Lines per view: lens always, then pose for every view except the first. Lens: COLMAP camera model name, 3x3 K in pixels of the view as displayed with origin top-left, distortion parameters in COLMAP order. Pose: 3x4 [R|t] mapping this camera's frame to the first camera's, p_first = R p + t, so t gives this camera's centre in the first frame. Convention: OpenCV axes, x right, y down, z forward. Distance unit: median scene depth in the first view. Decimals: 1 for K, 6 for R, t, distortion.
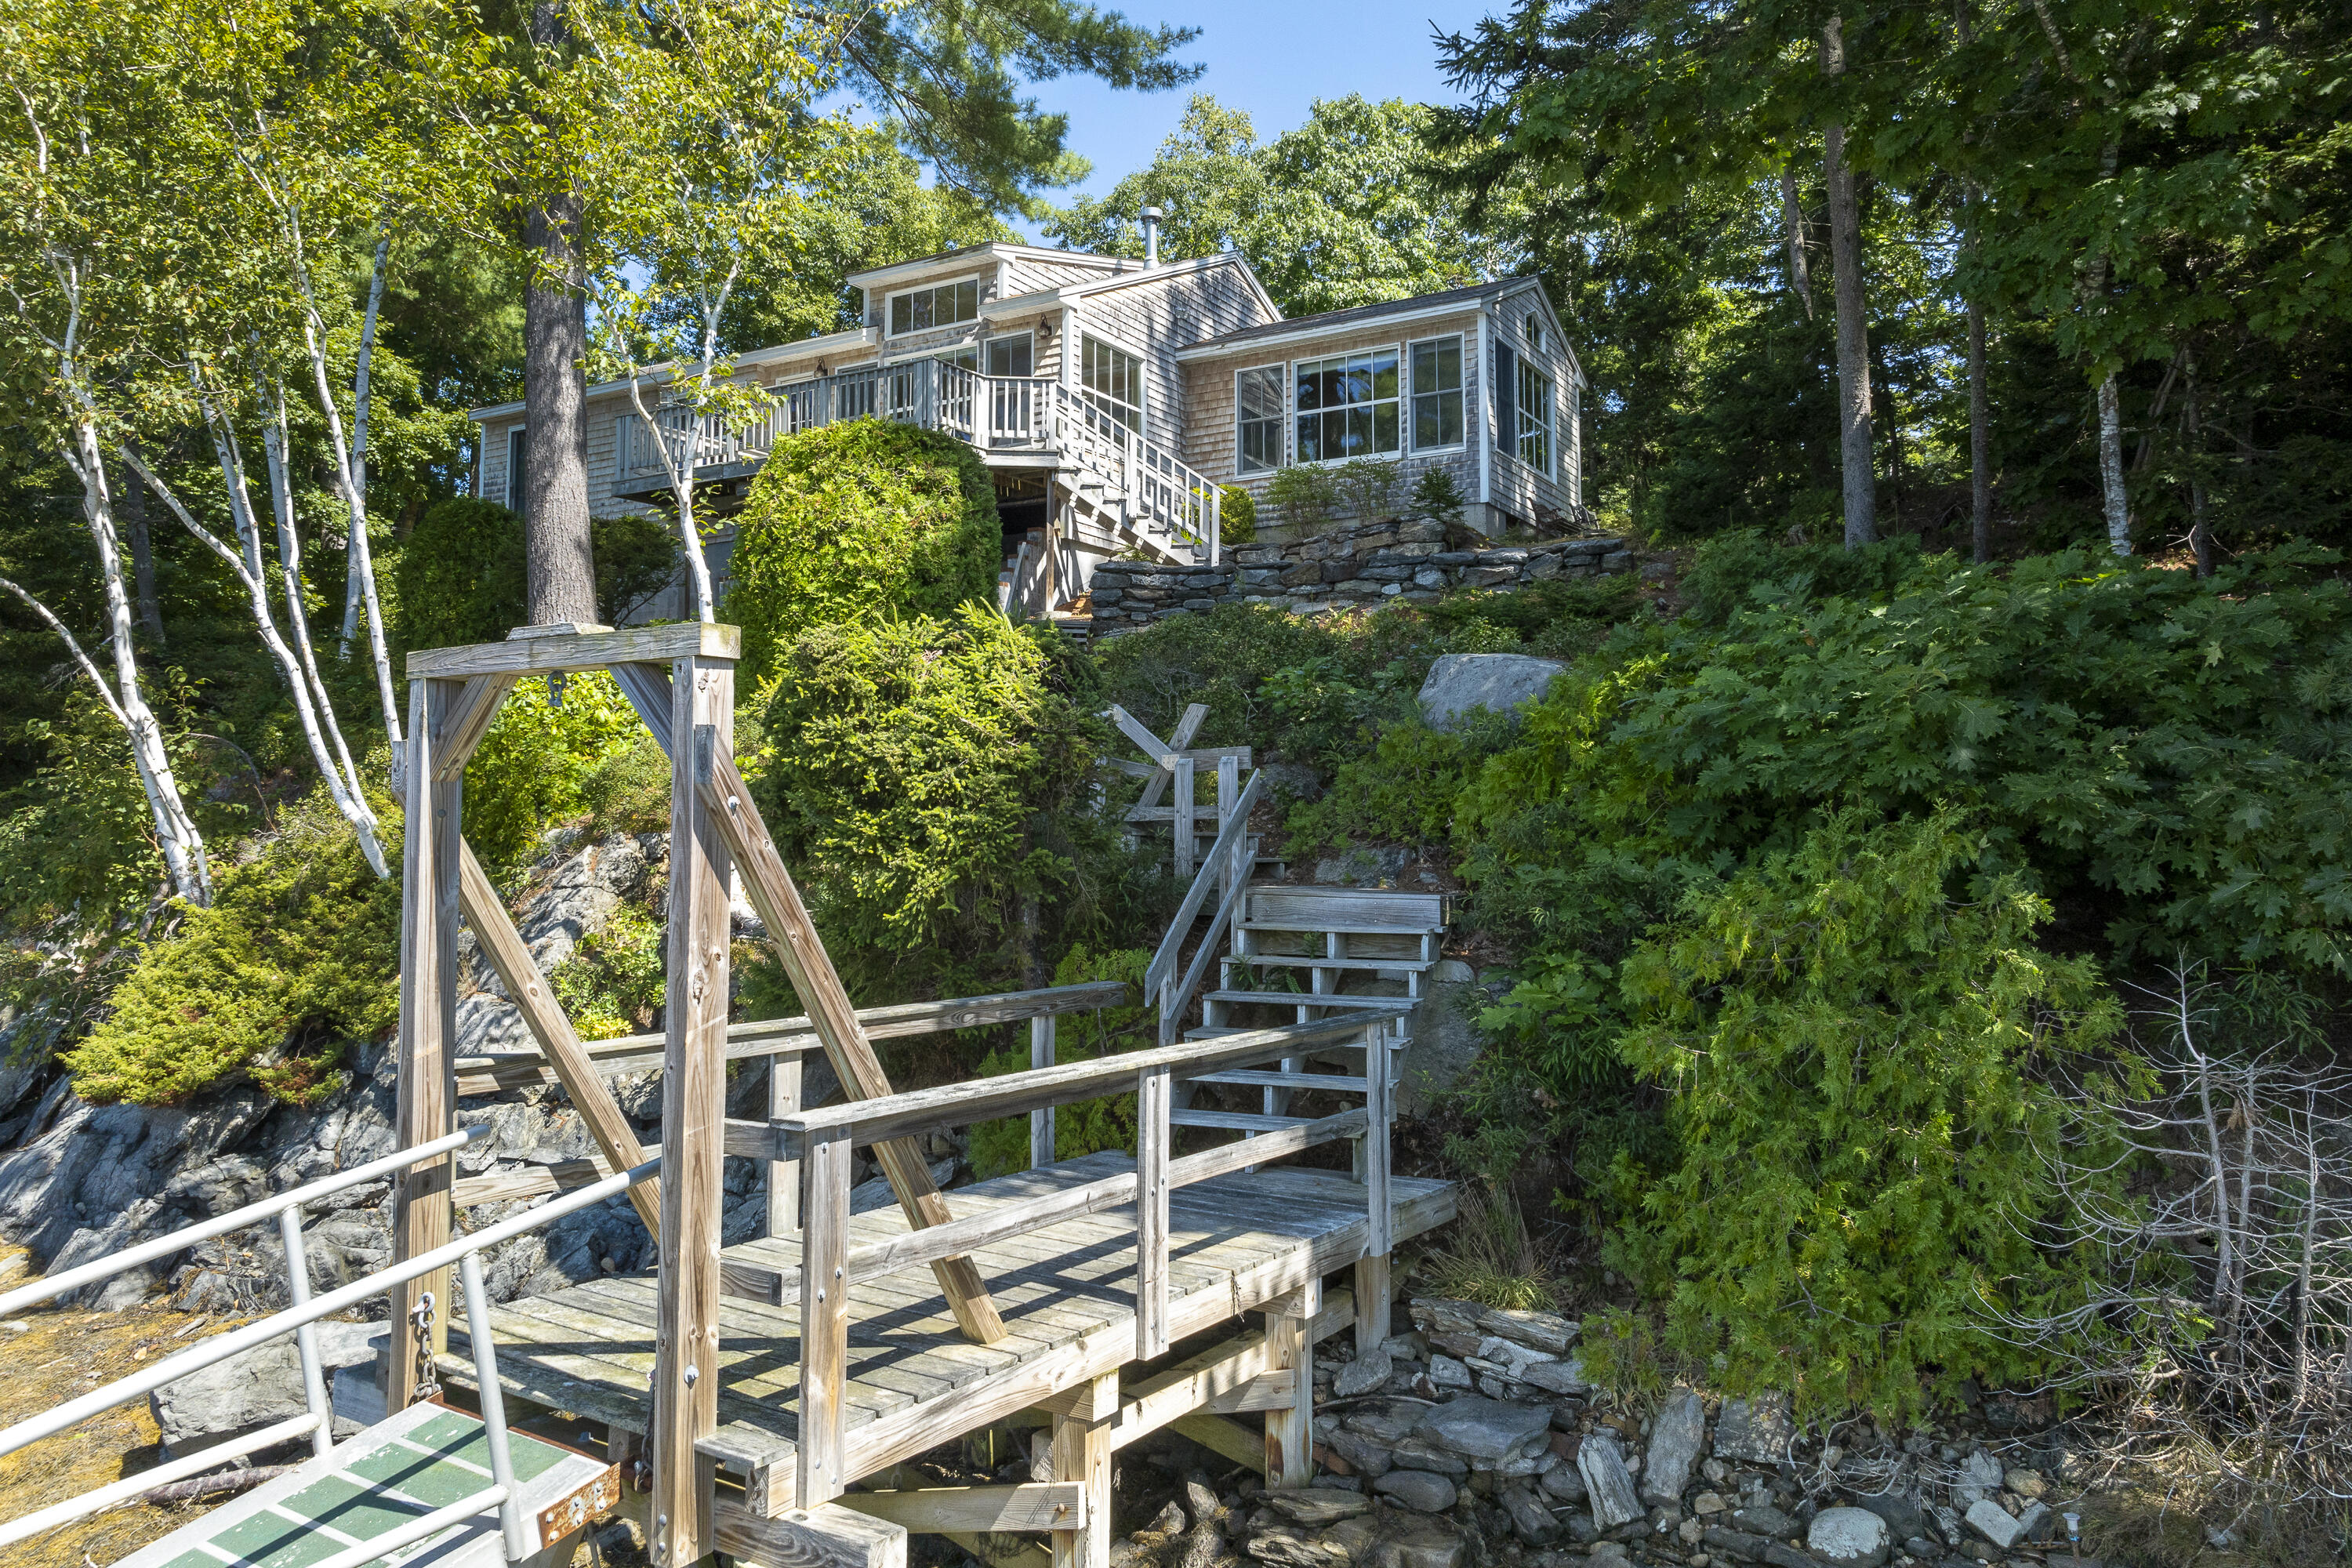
lens RADIAL K [[1627.8, 0, 1199.2], [0, 1627.8, 767.4], [0, 0, 1]] dist [-0.008219, 0.006628]
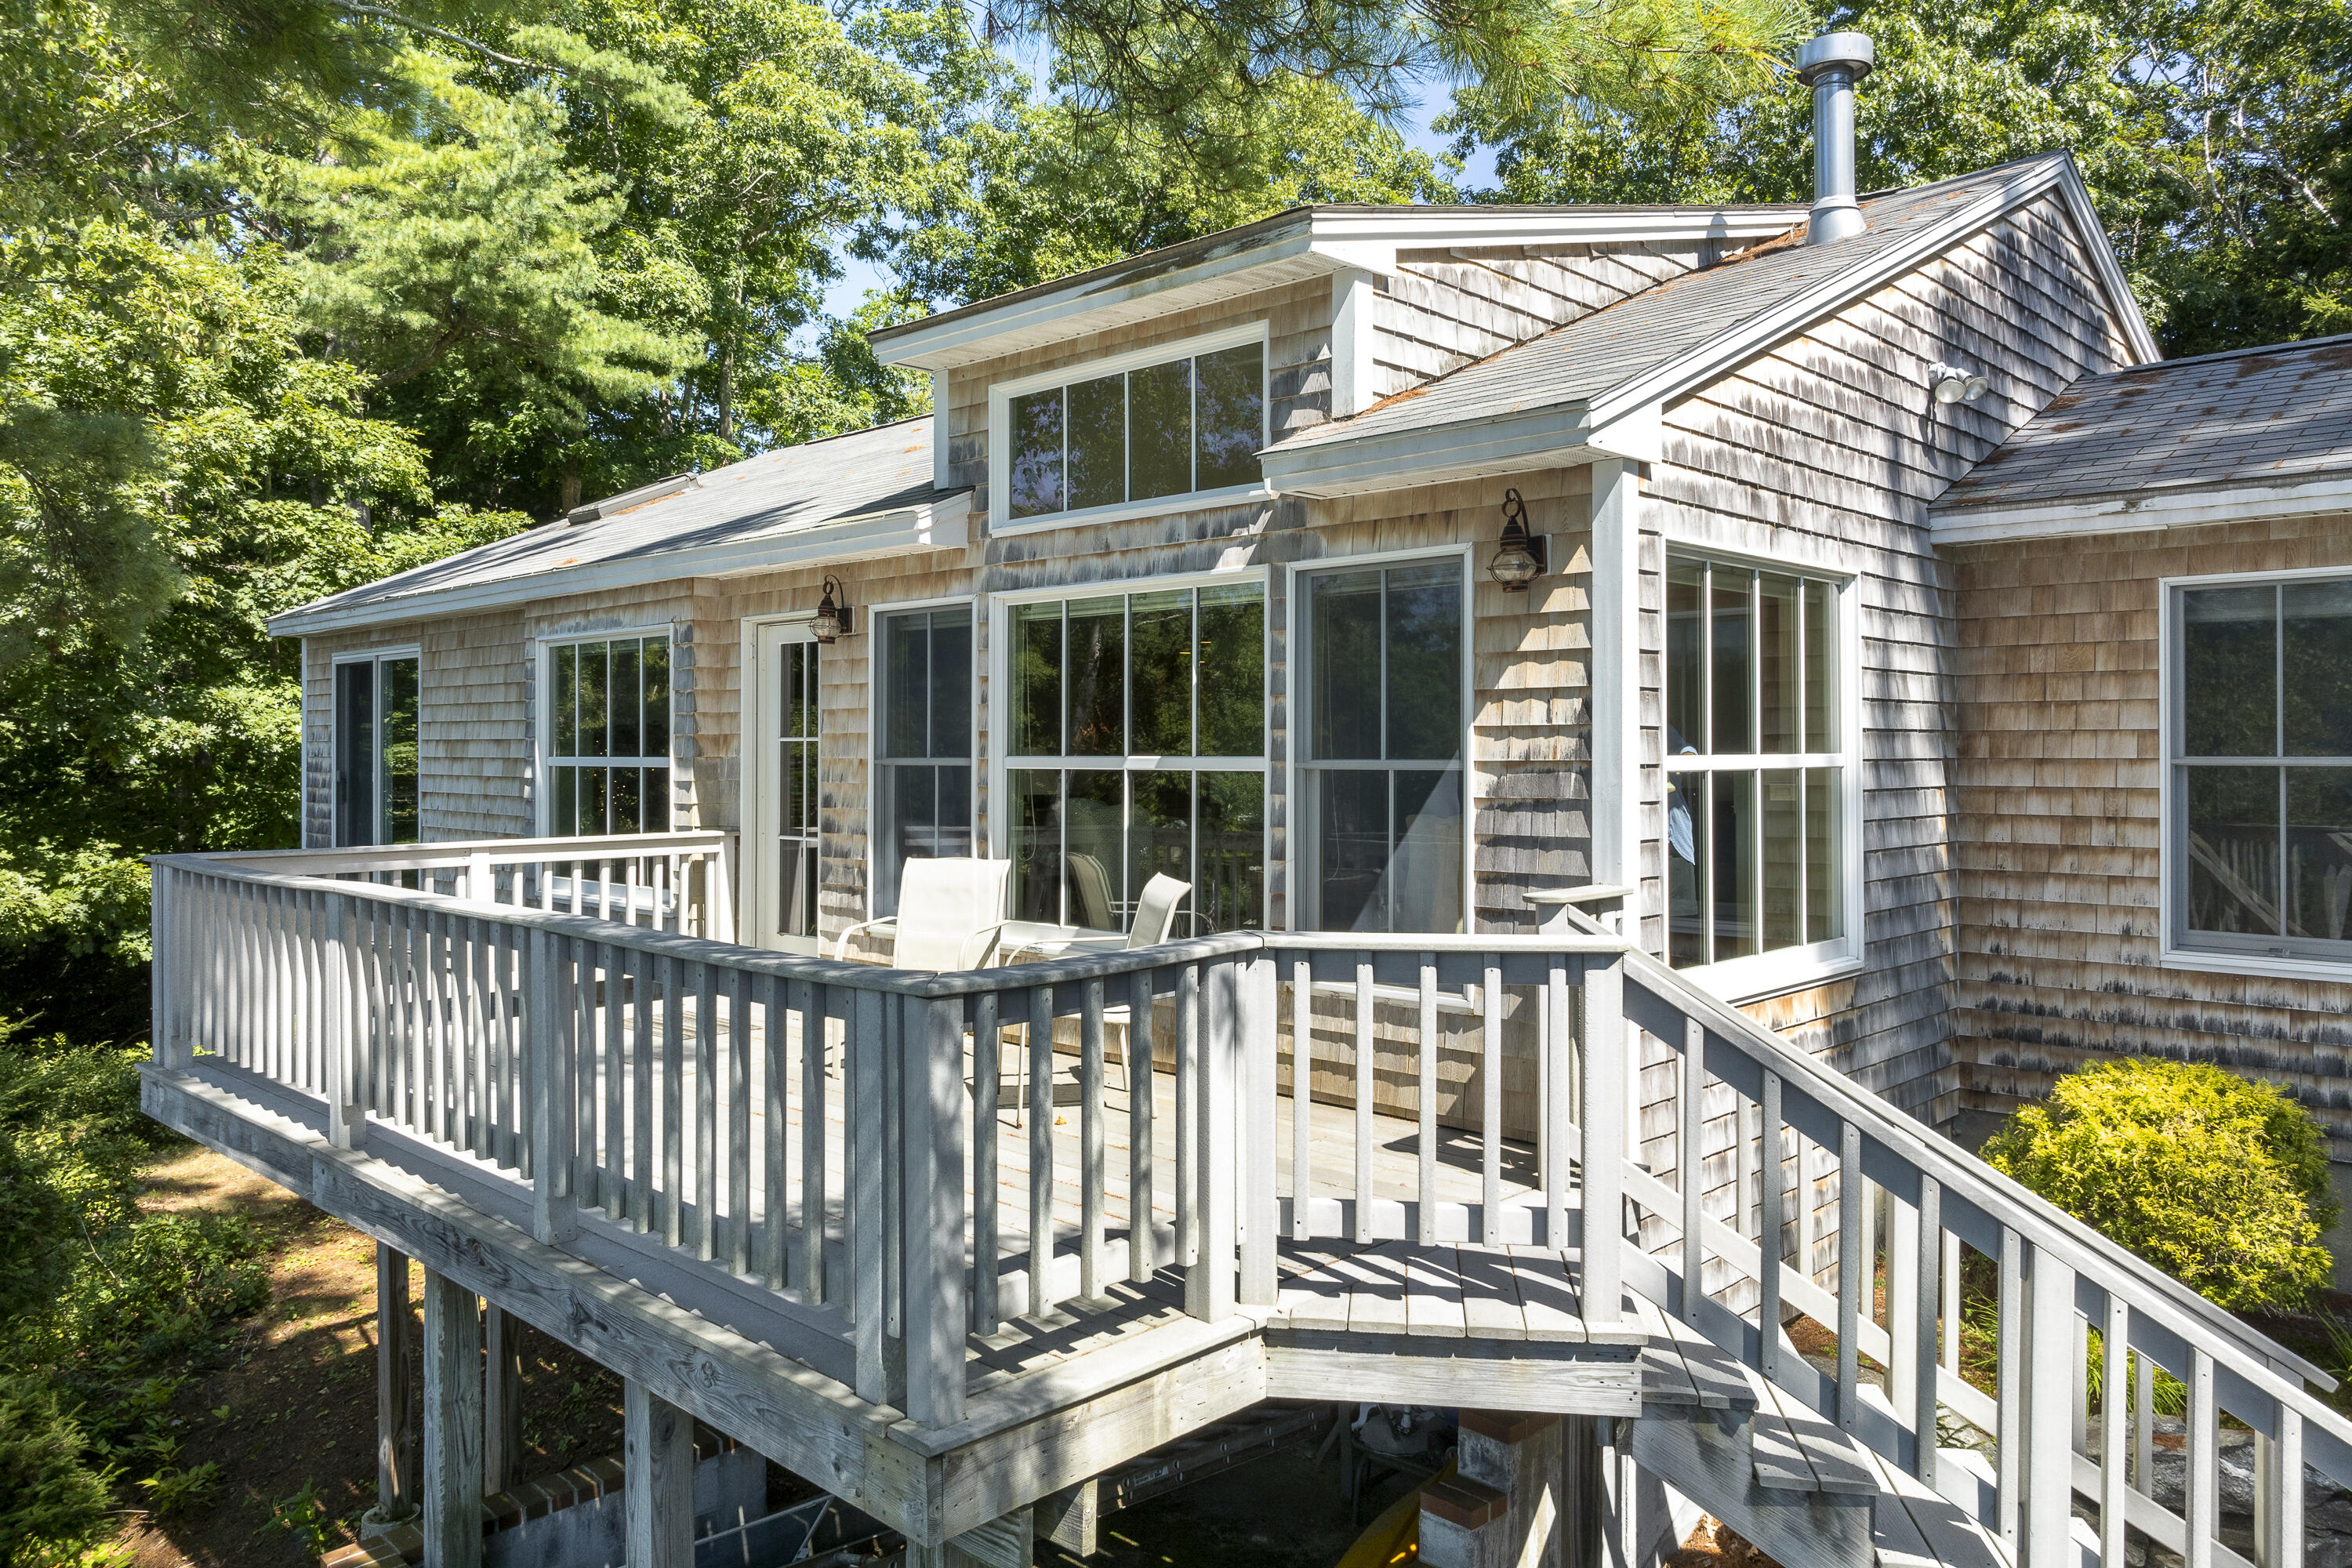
lens RADIAL K [[1627.8, 0, 1197.0], [0, 1627.8, 742.2], [0, 0, 1]] dist [-0.008219, 0.006628]
pose [[0.973540, -0.001965, -0.228506, -0.055444], [0.012386, 0.998947, 0.044178, -0.162010], [0.228179, -0.045839, 0.972540, 0.478887]]
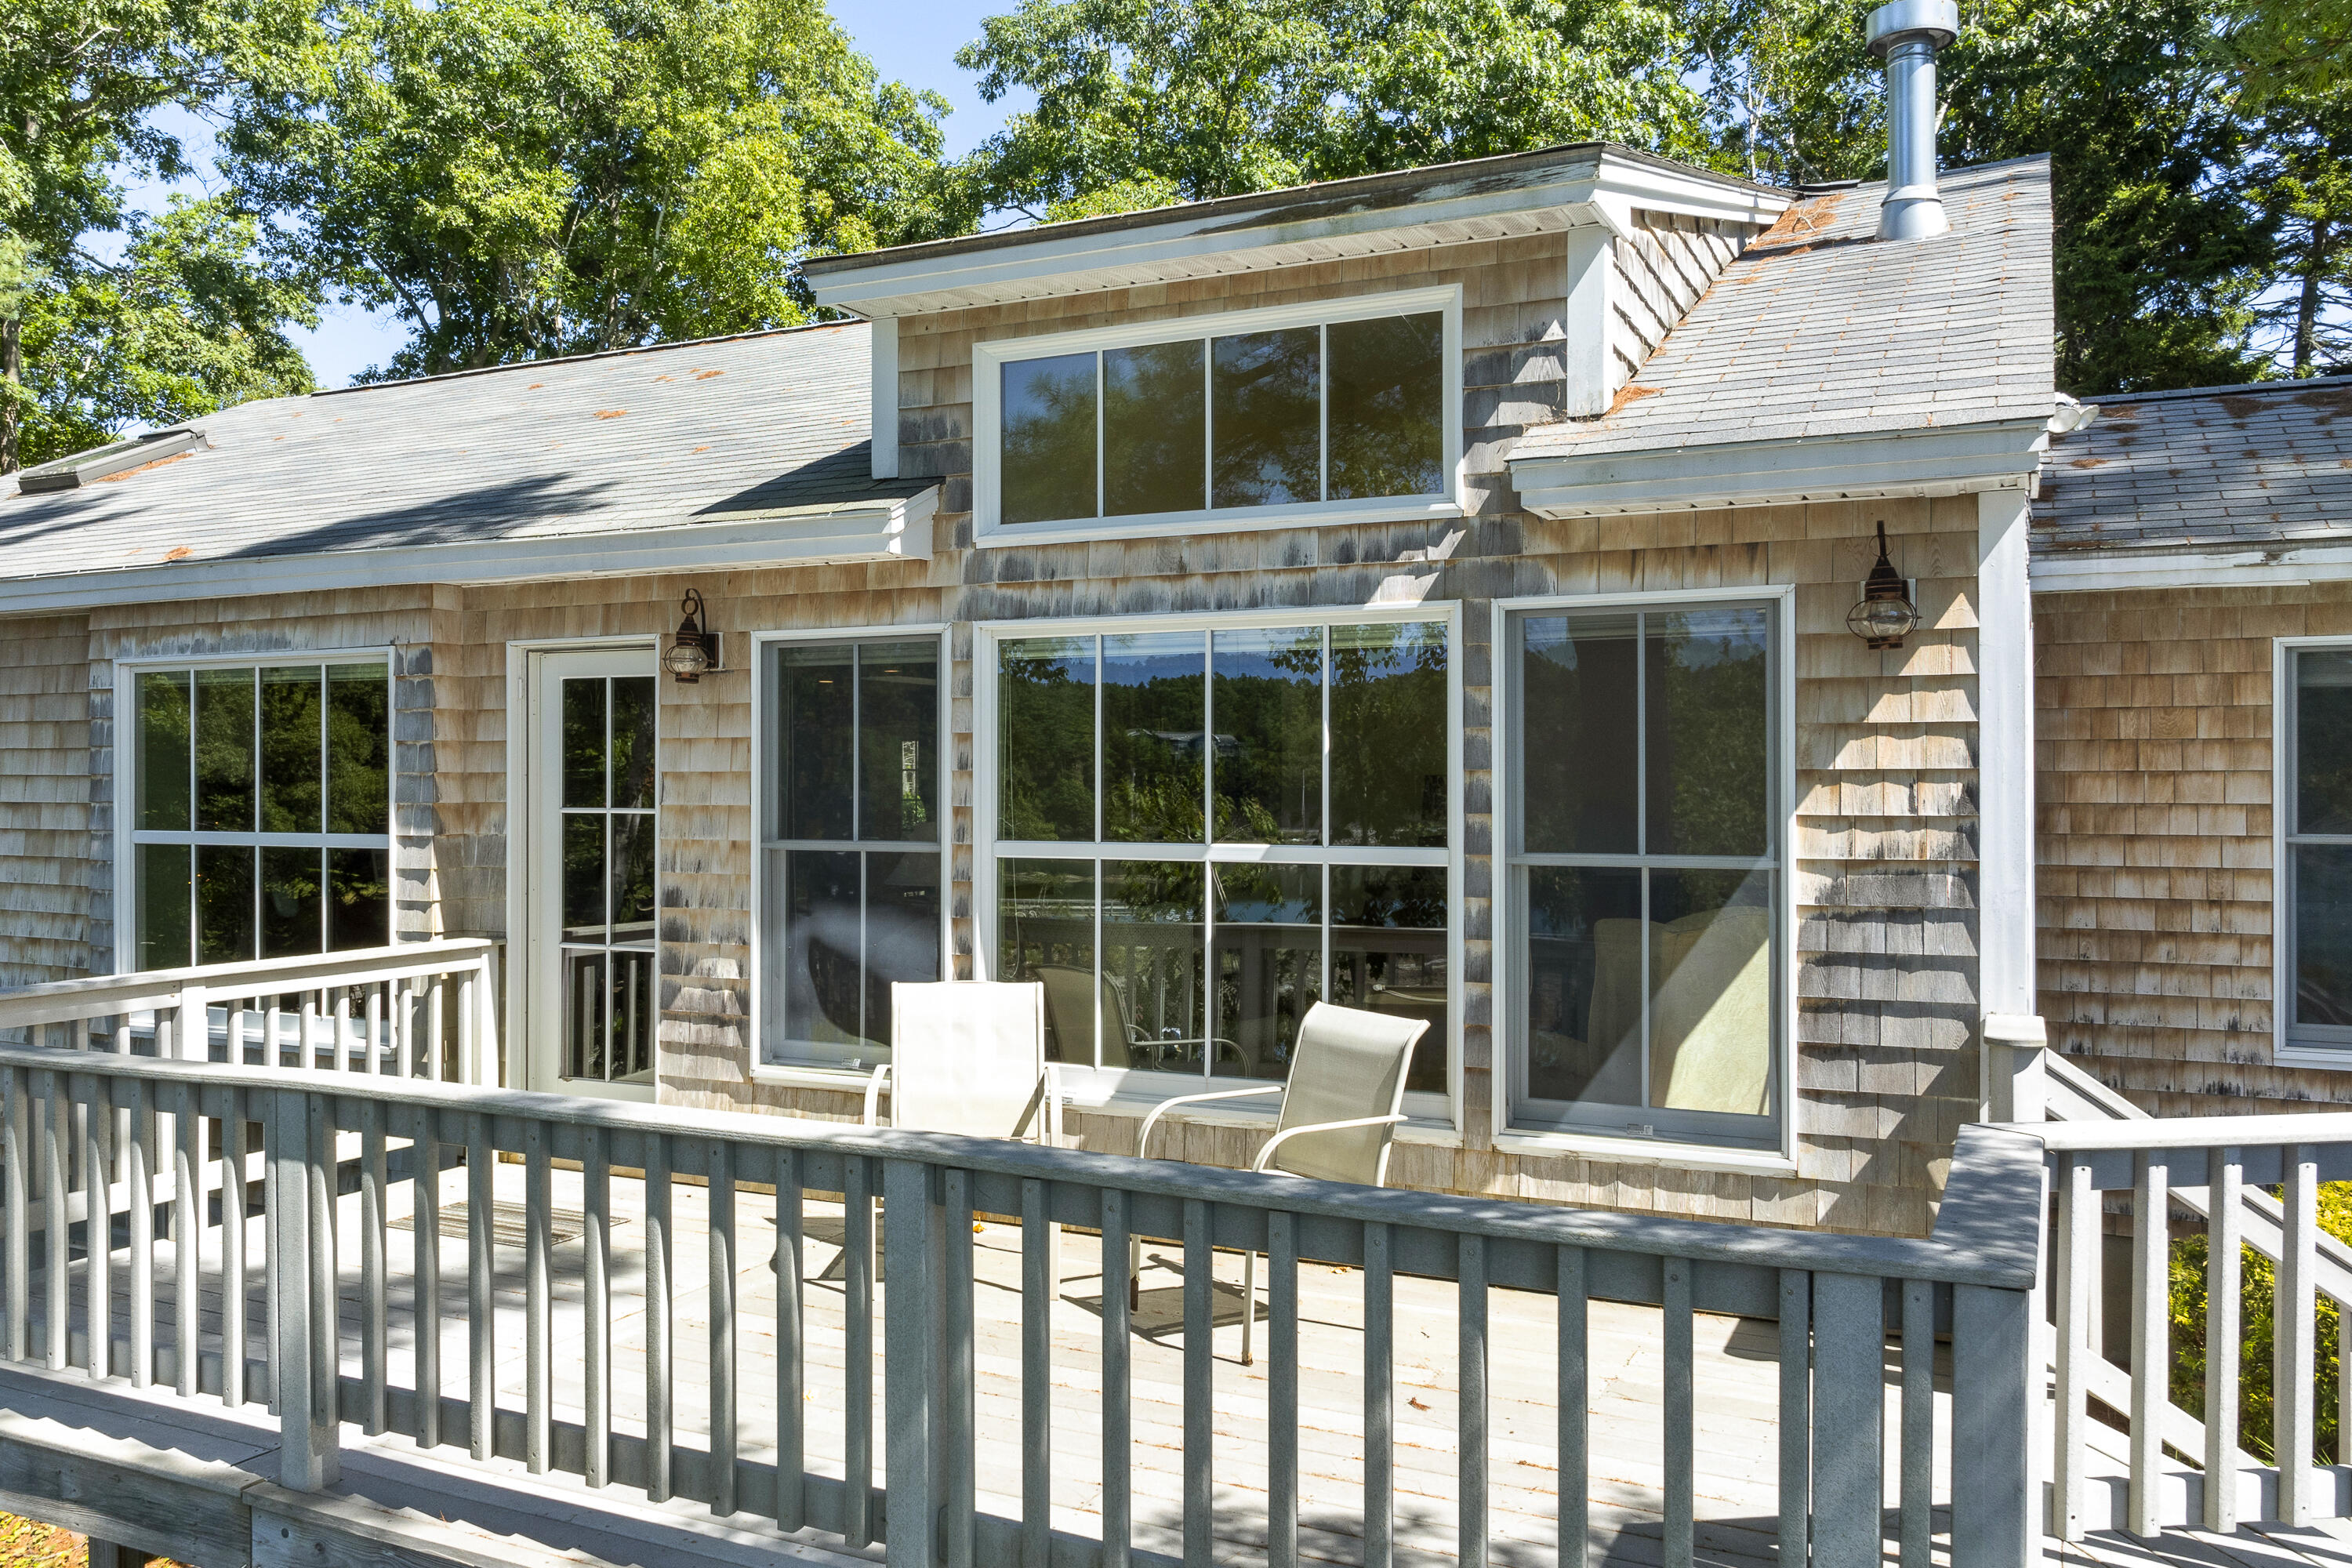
lens RADIAL K [[1880.1, 0, 1022.8], [0, 1880.1, 774.6], [0, 0, 1]] dist [0.002786, -0.027651]
pose [[0.999161, -0.000322, 0.040948, -0.135676], [-0.001676, 0.998809, 0.048768, -0.166636], [-0.040915, -0.048796, 0.997970, 0.497355]]
